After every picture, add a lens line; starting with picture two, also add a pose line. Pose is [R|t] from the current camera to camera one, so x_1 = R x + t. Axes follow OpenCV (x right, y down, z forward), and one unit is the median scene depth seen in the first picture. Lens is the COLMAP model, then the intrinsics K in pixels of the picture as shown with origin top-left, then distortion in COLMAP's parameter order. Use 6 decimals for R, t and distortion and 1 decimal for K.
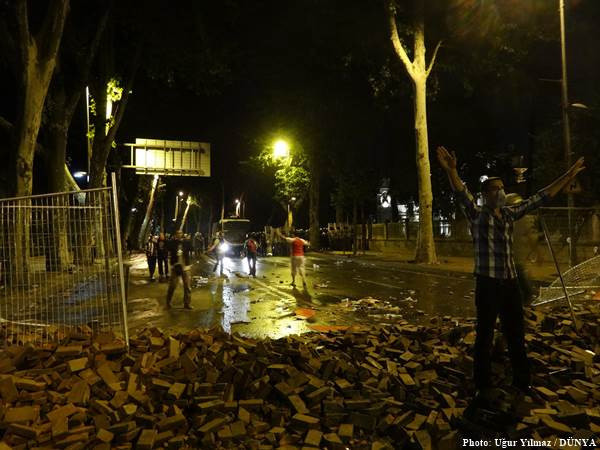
lens RADIAL K [[435.6, 0, 300.9], [0, 435.6, 226.2], [0, 0, 1]] dist [-0.003246, -0.003608]
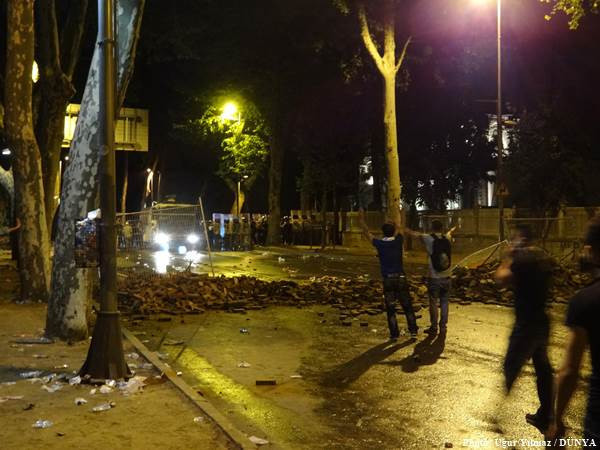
lens RADIAL K [[738.9, 0, 300.0], [0, 738.9, 224.8], [0, 0, 1]] dist [0.011819, 0.000000]
pose [[0.996181, 0.015951, 0.085845, -0.042924], [-0.017952, 0.999584, 0.022593, -0.013435], [-0.085449, -0.024048, 0.996052, -0.400510]]
